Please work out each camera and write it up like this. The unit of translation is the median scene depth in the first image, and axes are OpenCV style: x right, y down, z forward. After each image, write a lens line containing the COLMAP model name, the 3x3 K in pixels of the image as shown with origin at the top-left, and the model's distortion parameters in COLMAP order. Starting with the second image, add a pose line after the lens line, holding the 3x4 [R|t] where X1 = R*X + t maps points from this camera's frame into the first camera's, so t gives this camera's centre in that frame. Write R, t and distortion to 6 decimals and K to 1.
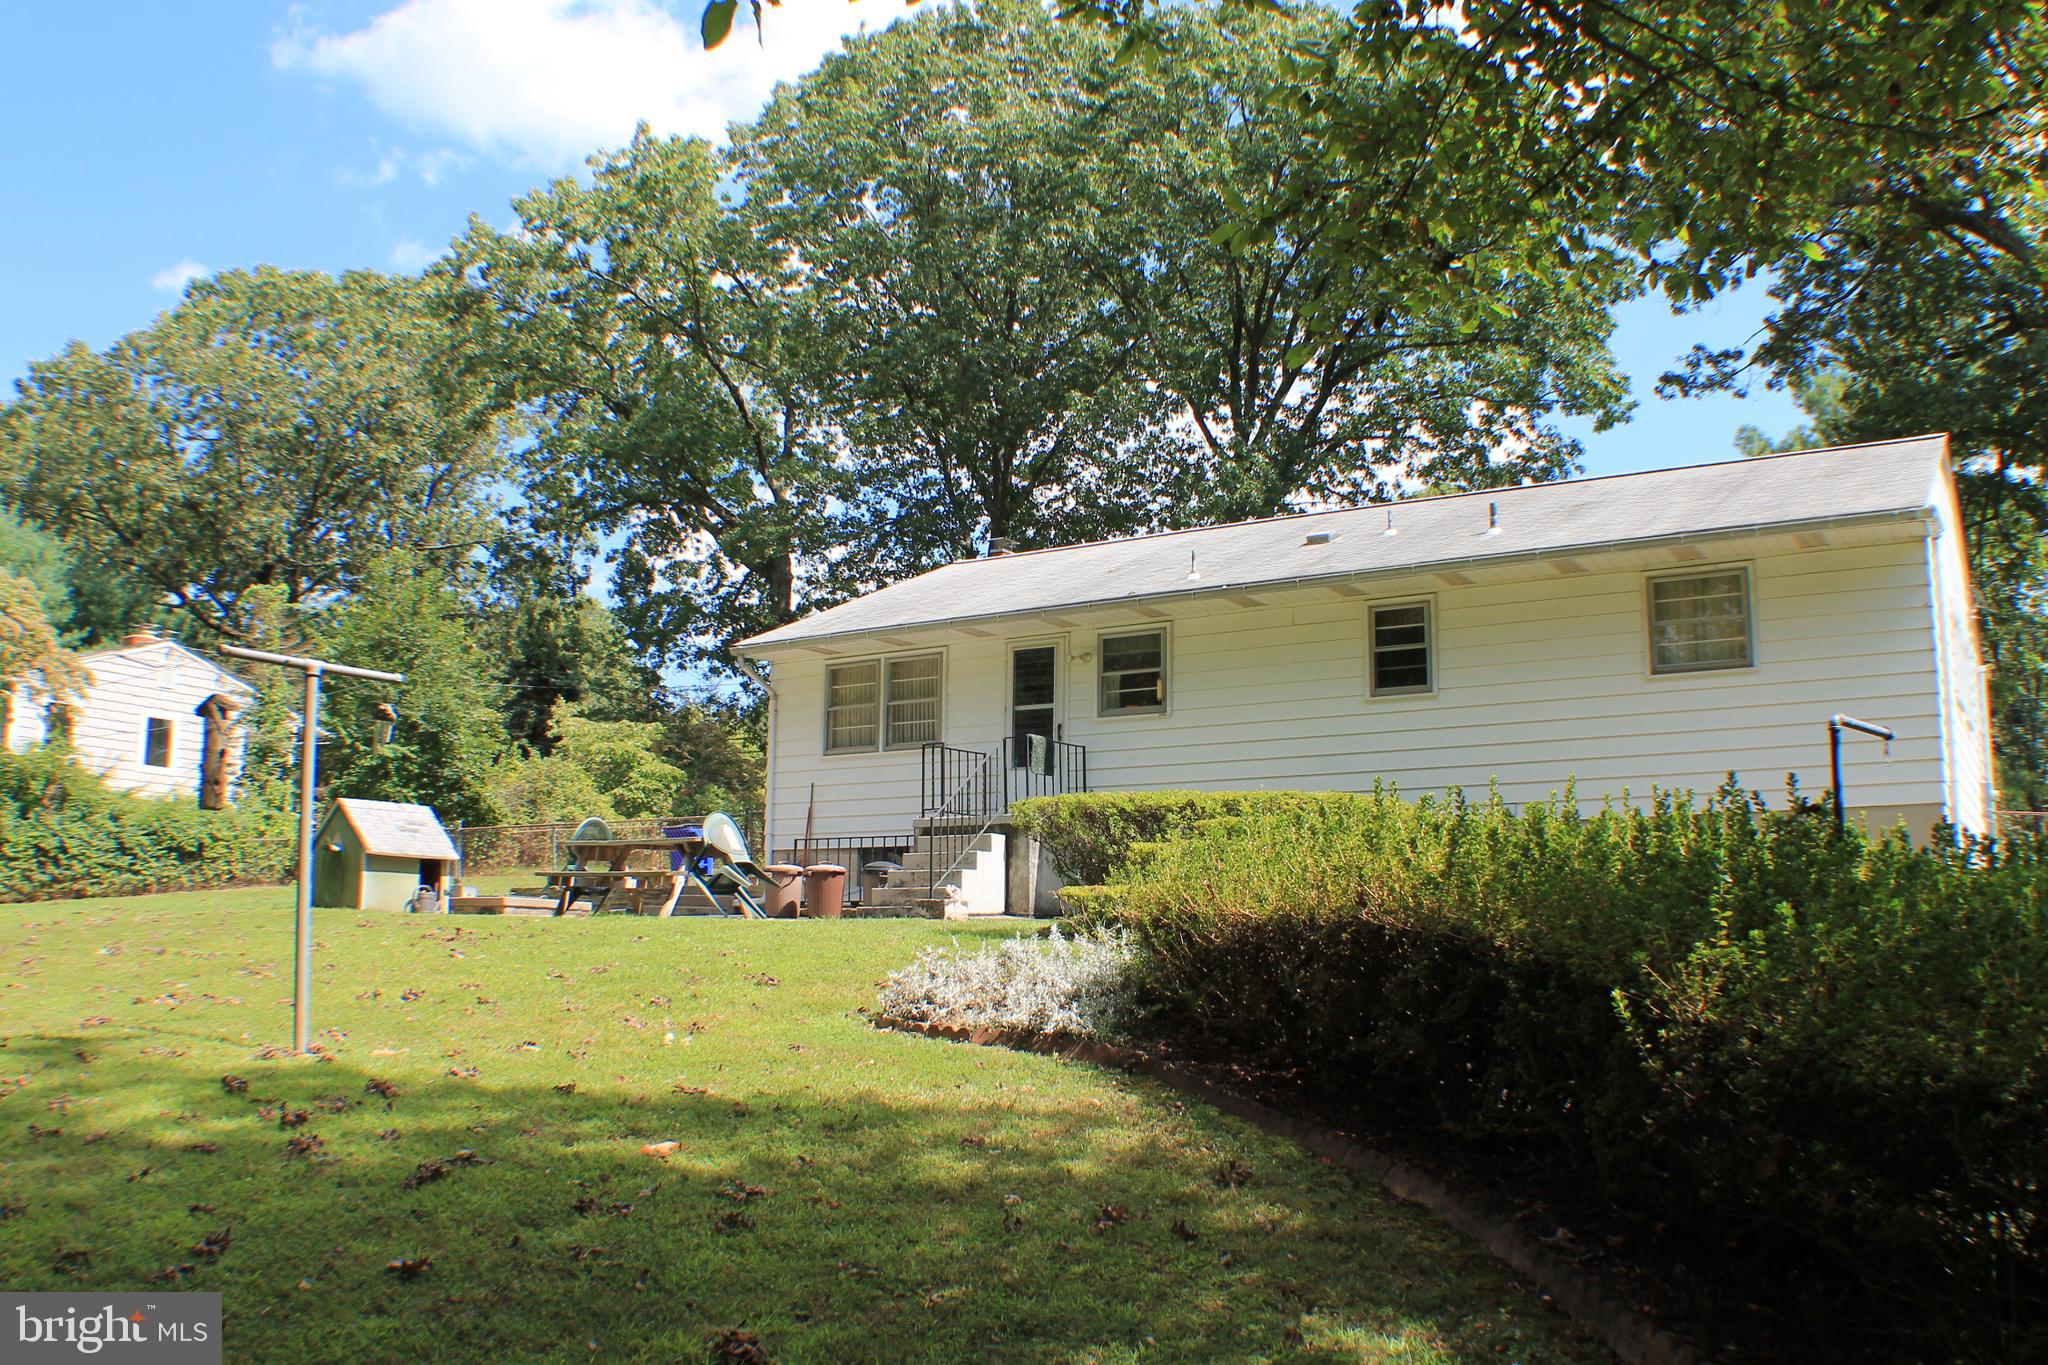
lens RADIAL K [[1748.5, 0, 1045.2], [0, 1748.5, 724.9], [0, 0, 1]] dist [-0.212957, 0.072109]
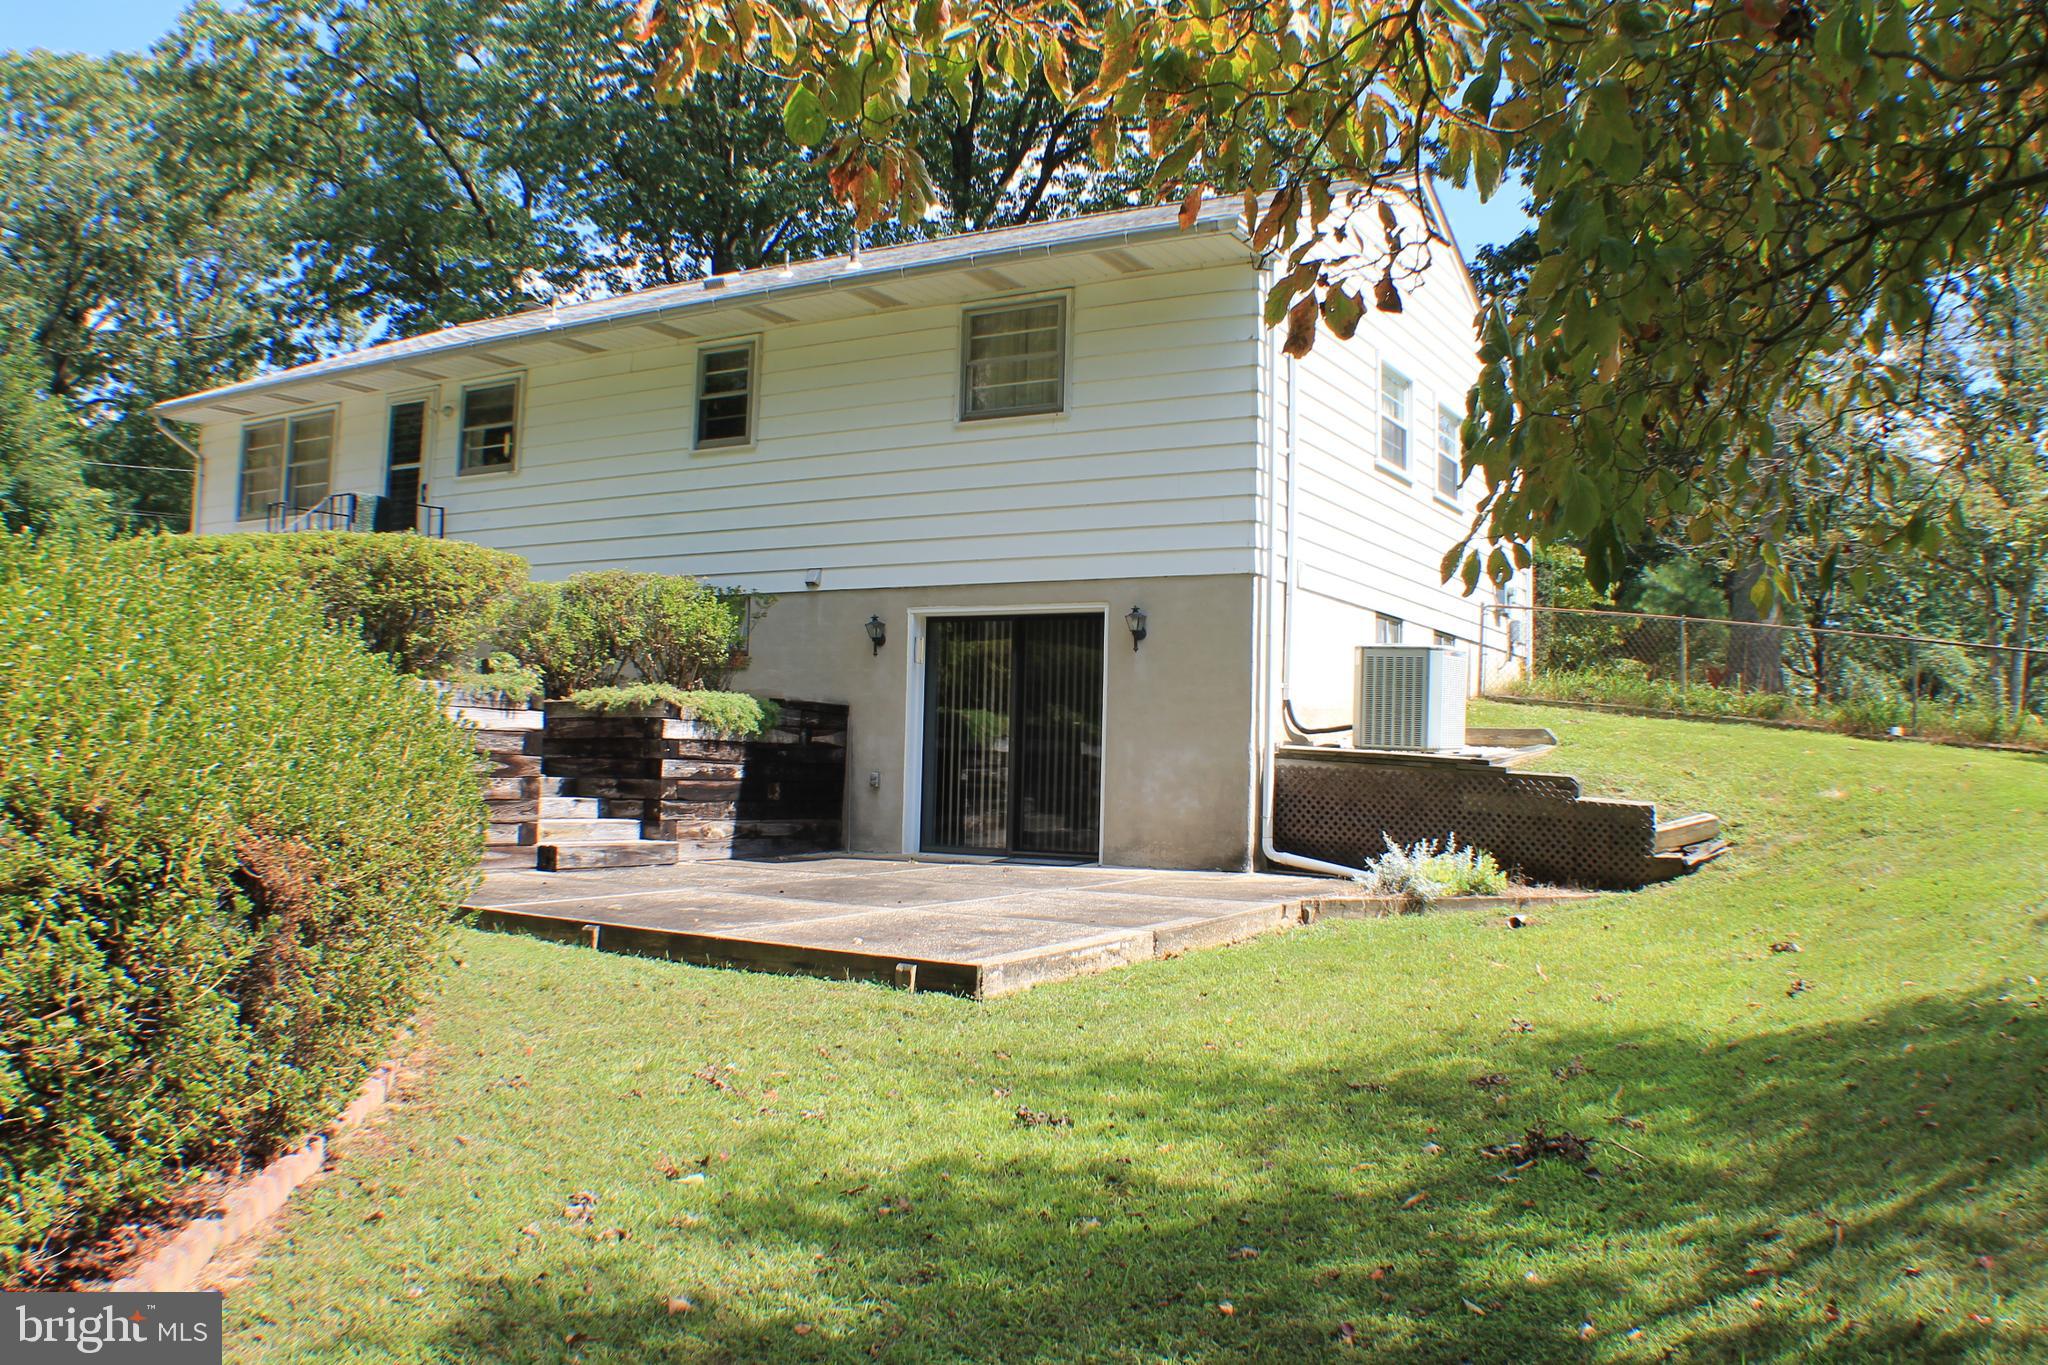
lens RADIAL K [[1690.5, 0, 1110.3], [0, 1690.5, 675.5], [0, 0, 1]] dist [-0.224552, 0.087484]
pose [[0.997849, 0.014250, 0.063987, 0.181758], [-0.019398, 0.996560, 0.080572, 0.013695], [-0.062619, -0.081640, 0.994693, 0.066267]]
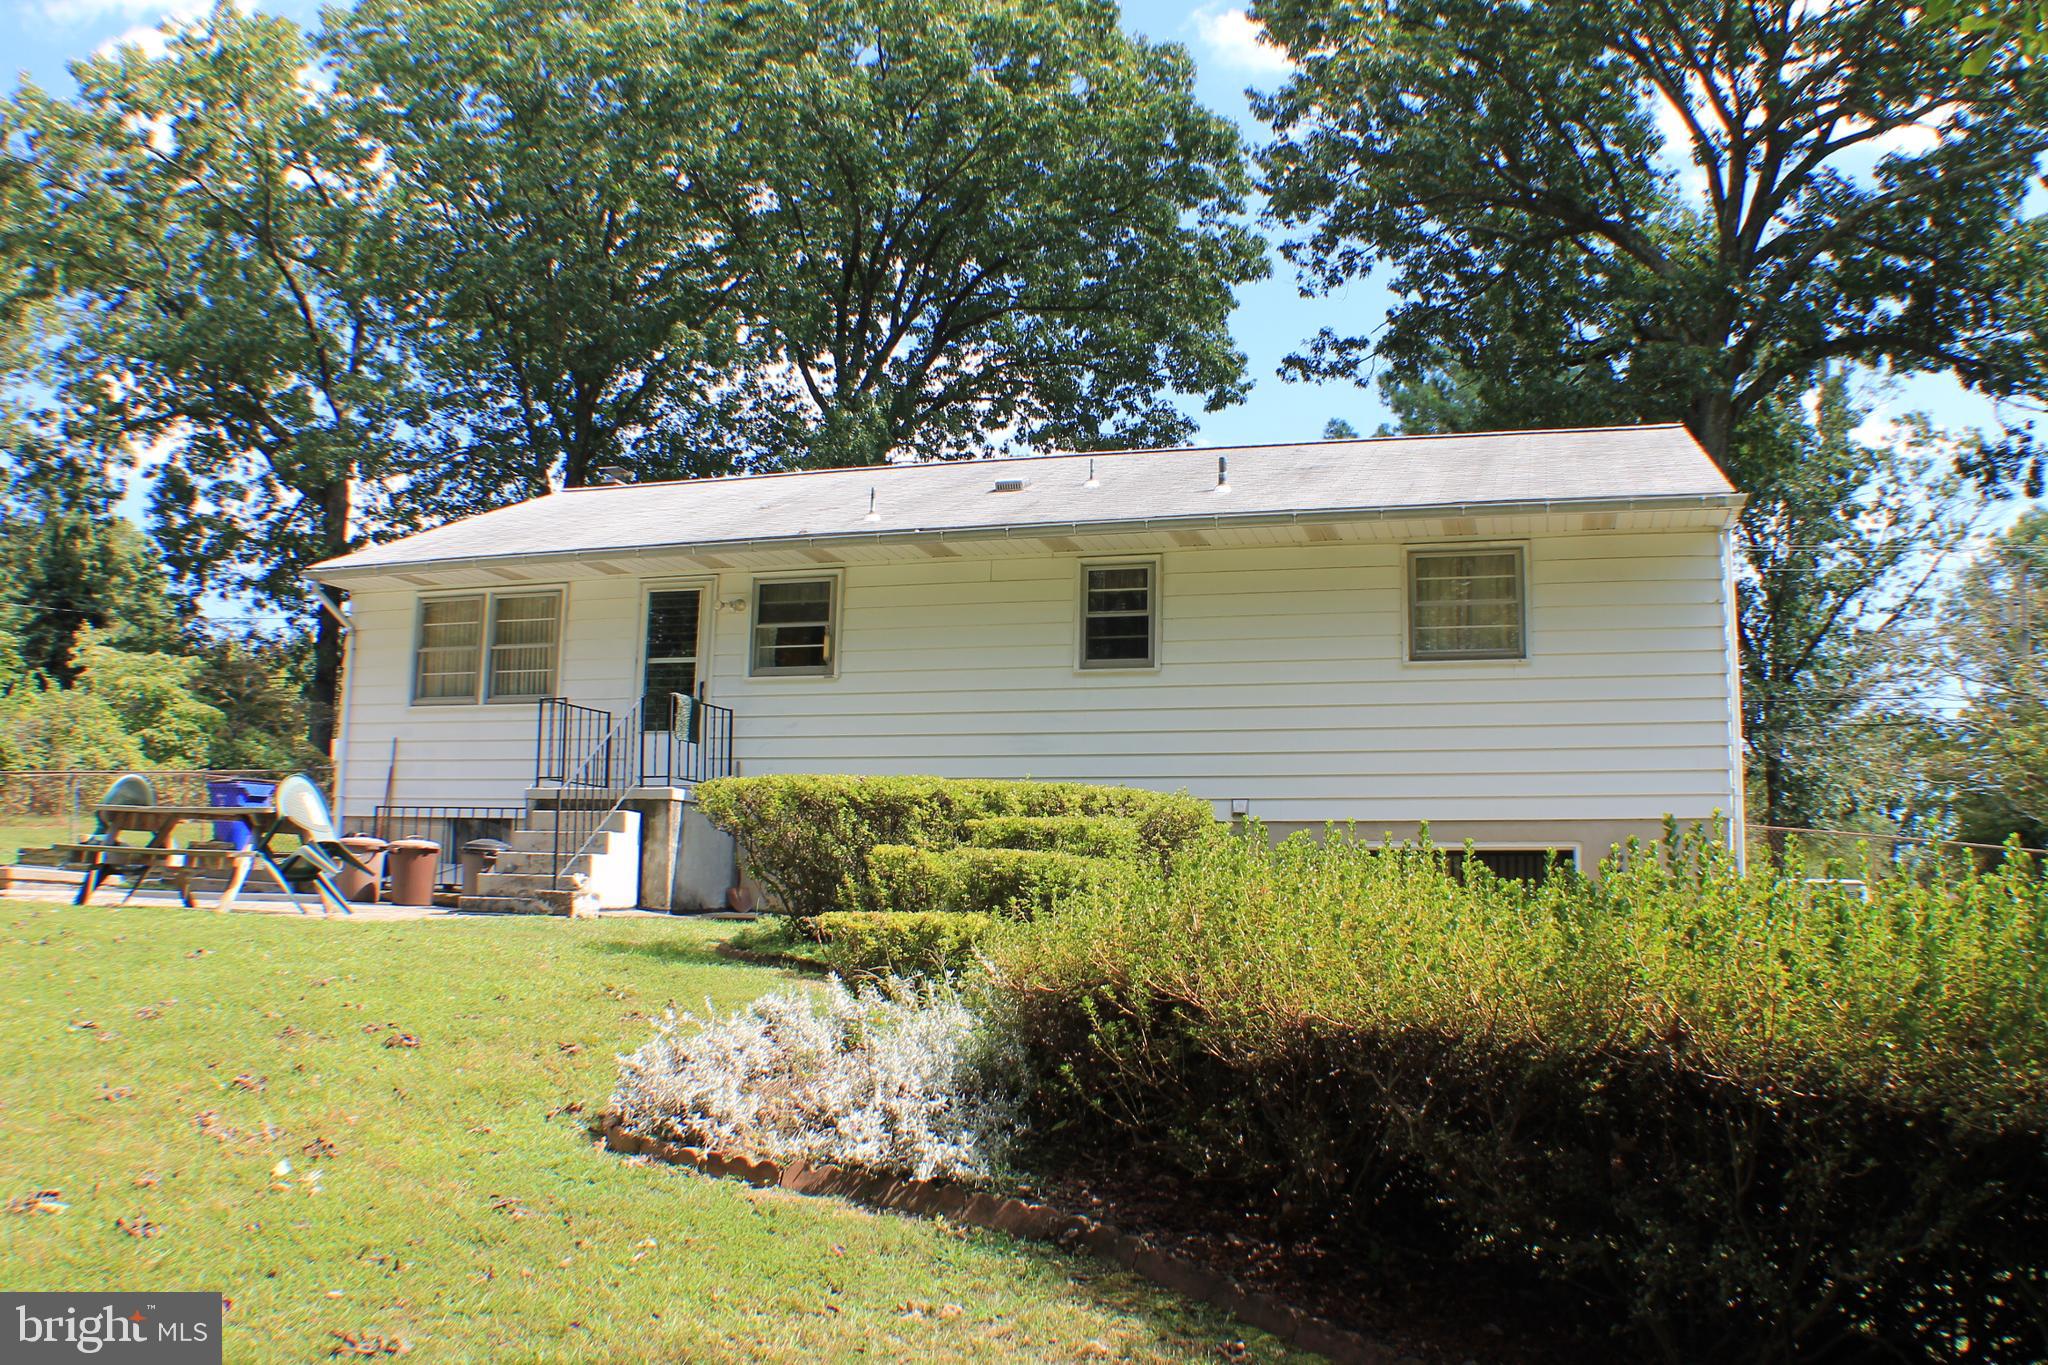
lens RADIAL K [[1690.5, 0, 1021.4], [0, 1690.5, 690.6], [0, 0, 1]] dist [-0.224552, 0.087484]
pose [[0.963734, 0.047969, 0.262518, -0.032058], [-0.048221, 0.998822, -0.005486, 0.000330], [-0.262472, -0.007372, 0.964912, 0.101752]]
